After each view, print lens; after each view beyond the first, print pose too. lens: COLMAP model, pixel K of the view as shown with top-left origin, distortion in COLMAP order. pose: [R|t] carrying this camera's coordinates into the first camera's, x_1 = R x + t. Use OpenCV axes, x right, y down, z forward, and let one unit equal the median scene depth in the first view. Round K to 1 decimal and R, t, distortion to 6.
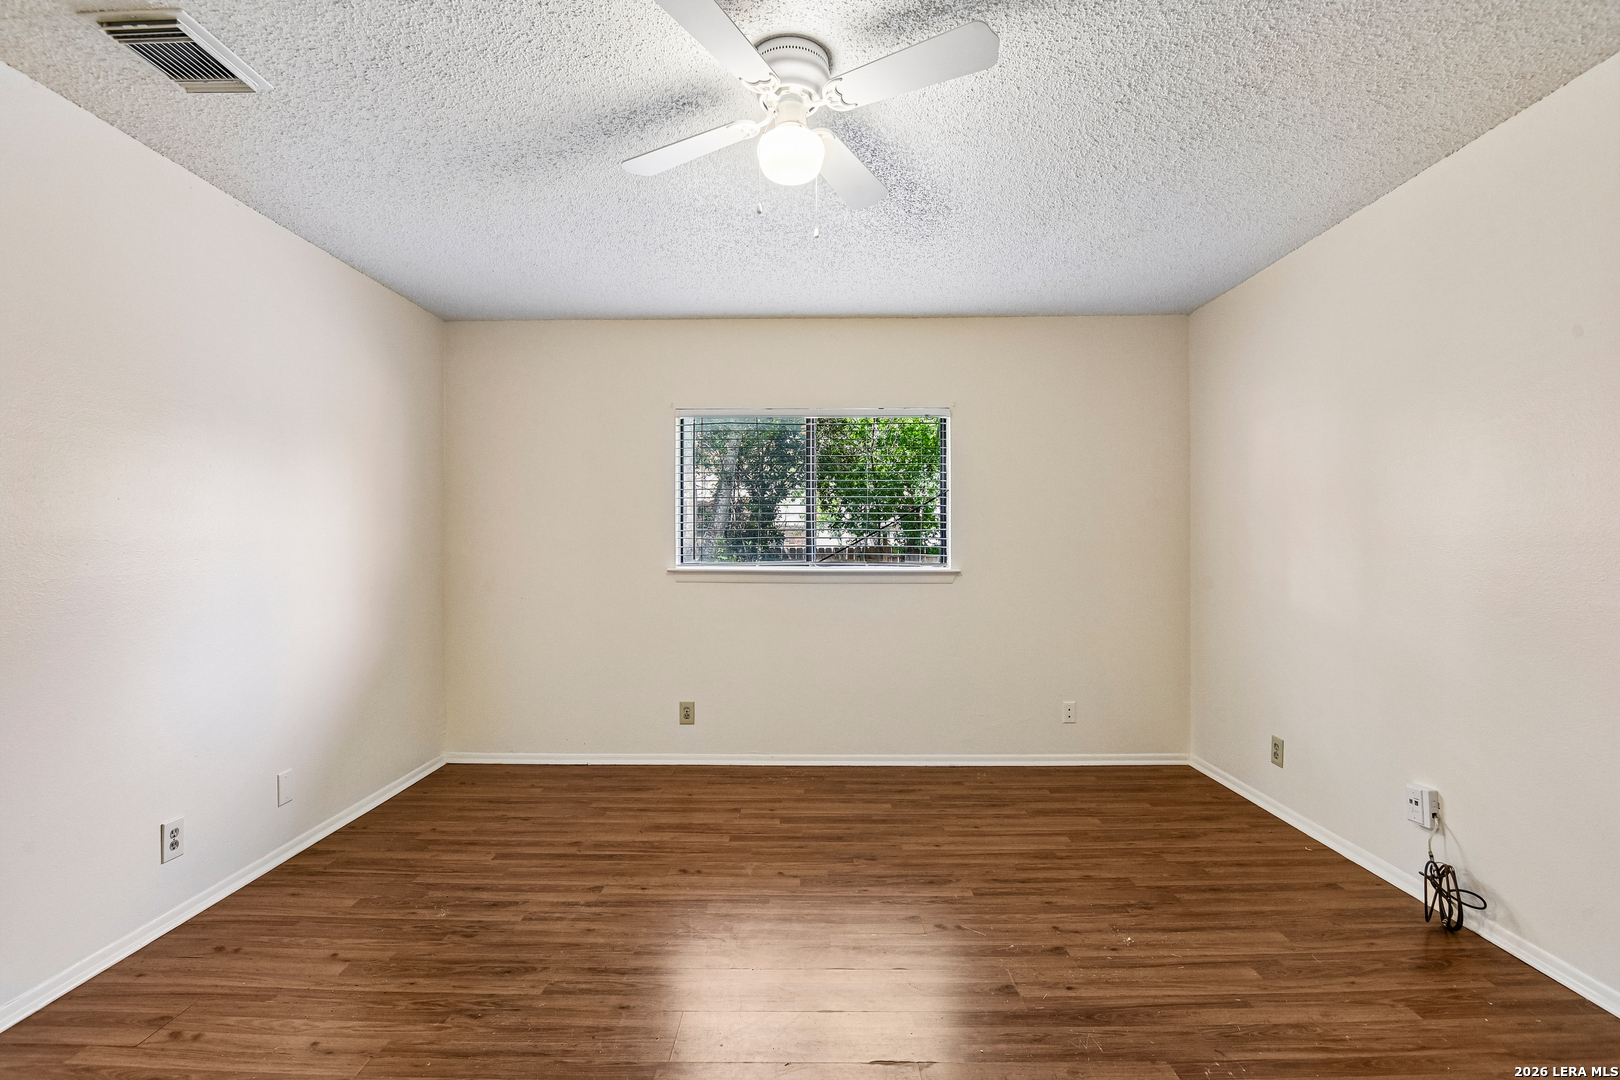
lens RADIAL K [[752.7, 0, 802.7], [0, 752.7, 531.1], [0, 0, 1]] dist [-0.007764, -0.006039]
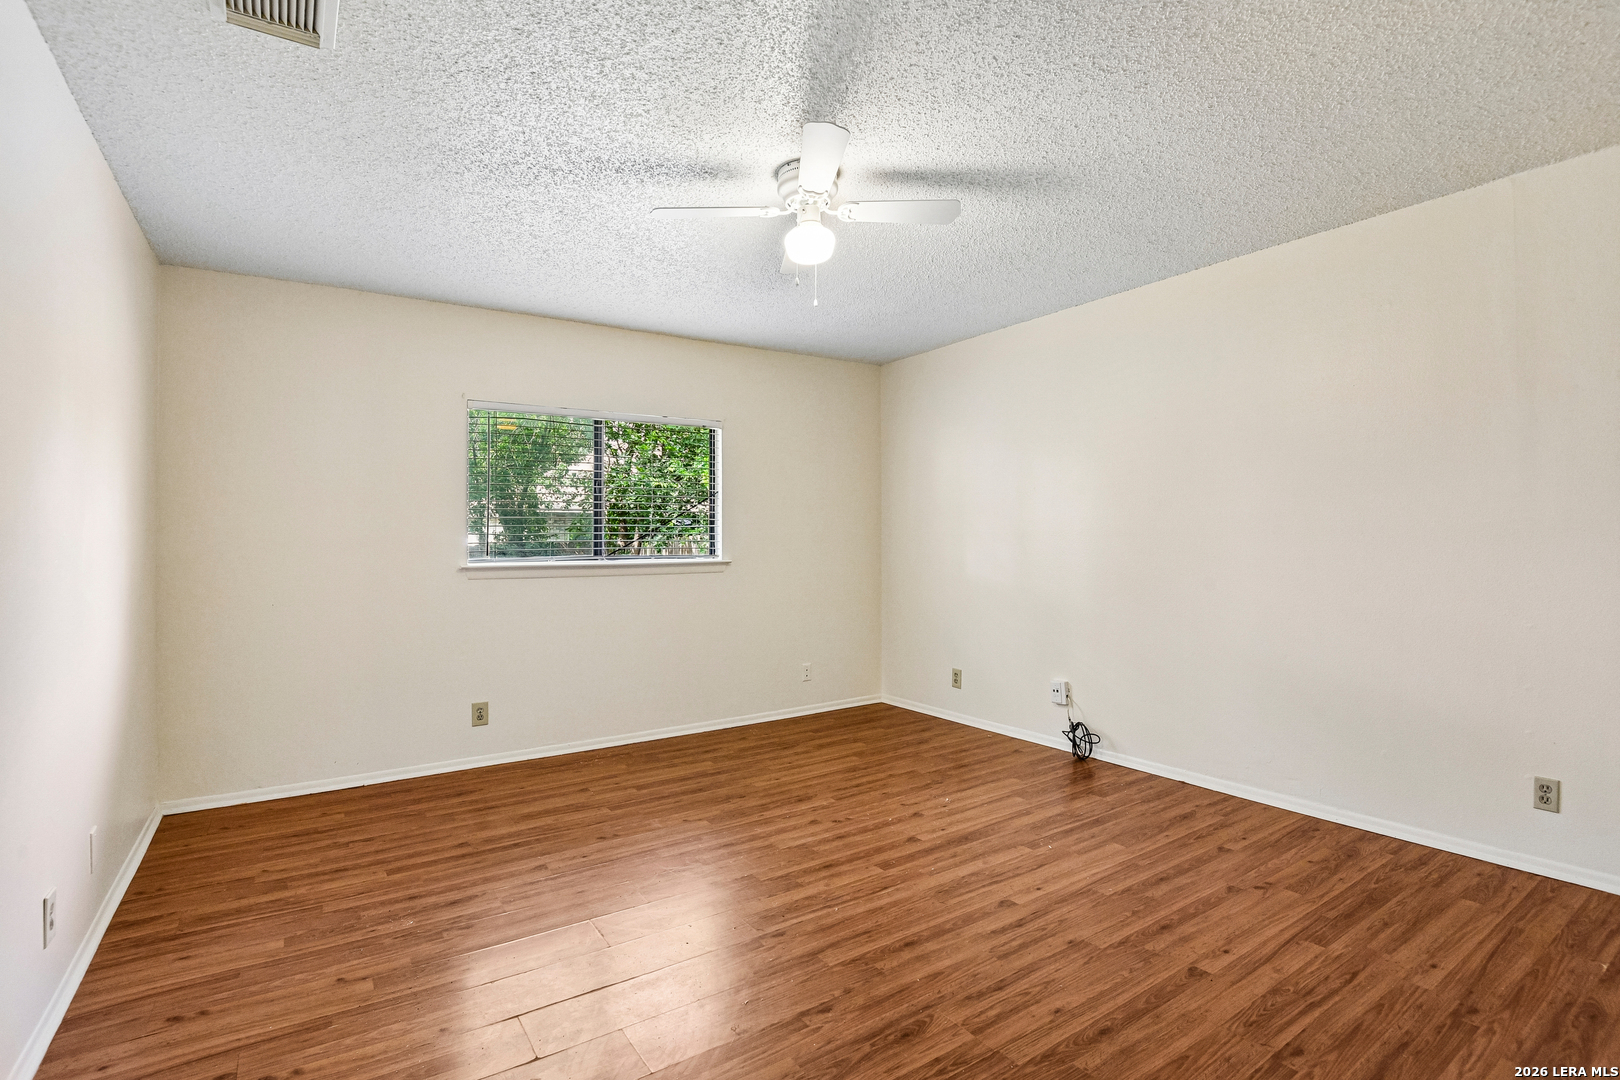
lens RADIAL K [[774.9, 0, 814.0], [0, 774.9, 528.4], [0, 0, 1]] dist [-0.012262, -0.005420]
pose [[0.820776, 0.001965, 0.571247, -0.513228], [-0.001339, 0.999998, -0.001516, 0.005131], [-0.571248, 0.000480, 0.820777, -0.088701]]
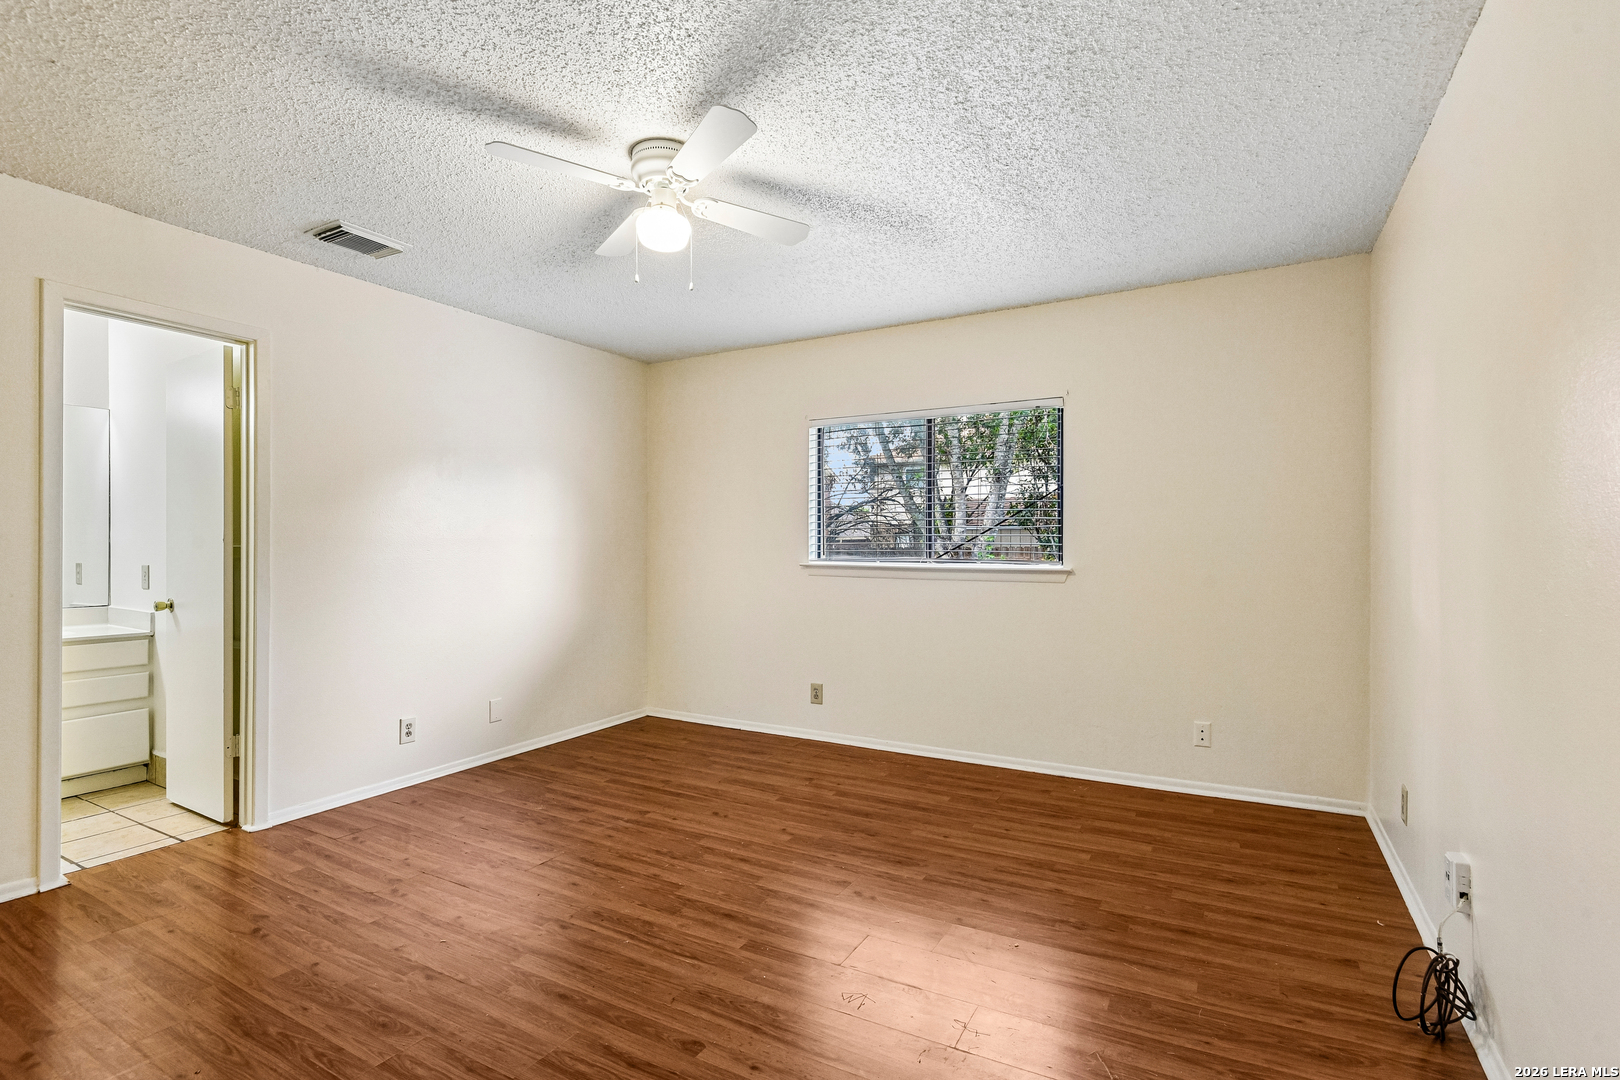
lens RADIAL K [[774.9, 0, 801.1], [0, 774.9, 530.5], [0, 0, 1]] dist [-0.012262, -0.005420]
pose [[0.875251, -0.005734, -0.483634, 0.525866], [0.007032, 0.999975, 0.000871, 0.000761], [0.483617, -0.004163, 0.875270, -0.011267]]
